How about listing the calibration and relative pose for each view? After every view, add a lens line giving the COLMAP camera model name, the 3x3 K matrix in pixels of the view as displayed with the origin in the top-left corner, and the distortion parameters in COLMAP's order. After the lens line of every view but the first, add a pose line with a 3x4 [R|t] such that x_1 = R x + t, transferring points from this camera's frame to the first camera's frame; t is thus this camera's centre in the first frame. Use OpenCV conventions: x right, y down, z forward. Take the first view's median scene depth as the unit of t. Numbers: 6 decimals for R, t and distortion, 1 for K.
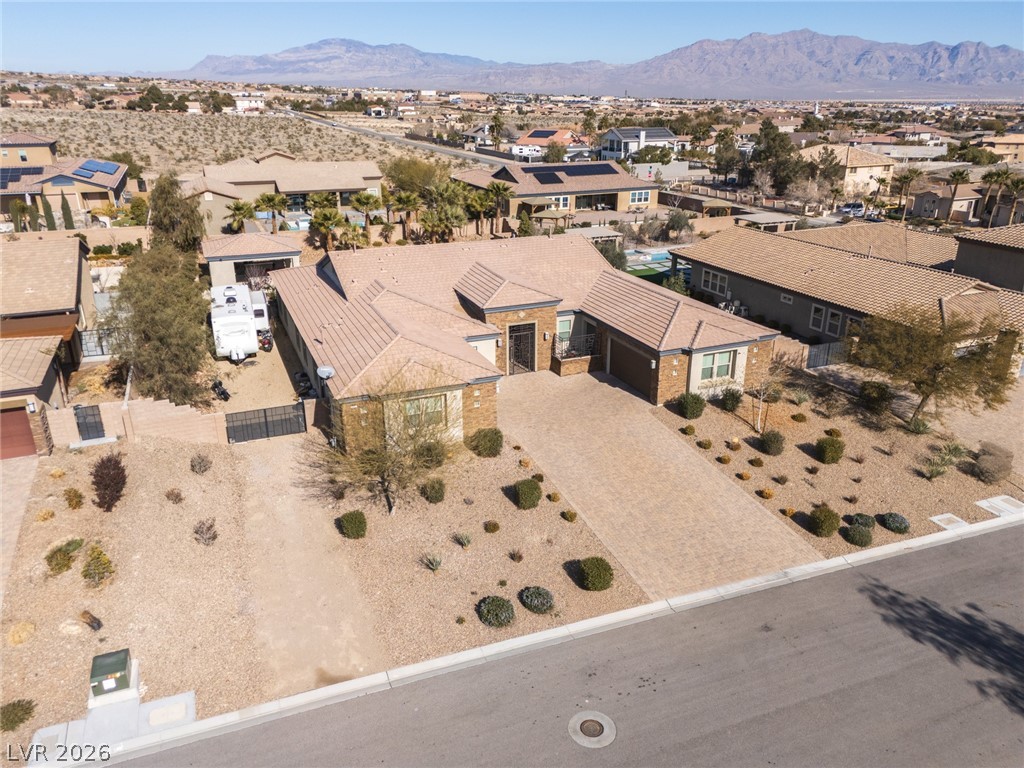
lens RADIAL K [[753.7, 0, 512.0], [0, 753.7, 384.0], [0, 0, 1]] dist [0.051660, -0.039151]
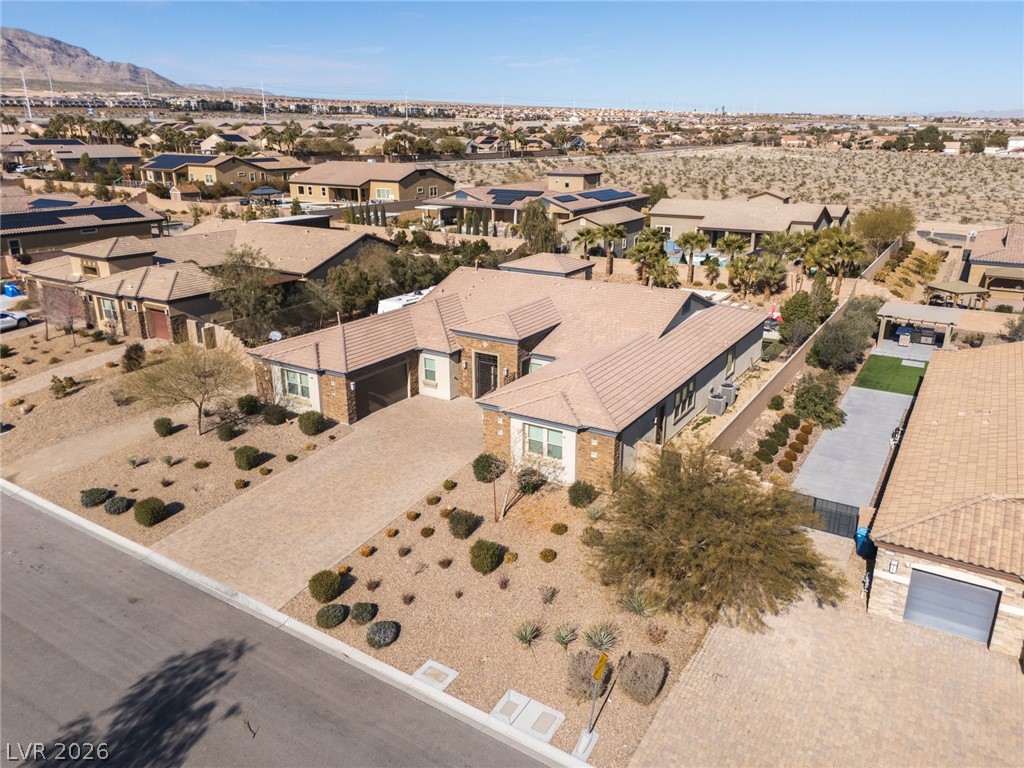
lens RADIAL K [[753.7, 0, 512.0], [0, 753.7, 384.0], [0, 0, 1]] dist [0.051660, -0.039151]
pose [[0.584309, 0.258082, -0.769400, 1.079264], [-0.293544, 0.951103, 0.096104, -0.192283], [0.756581, 0.169698, 0.631496, 0.486177]]
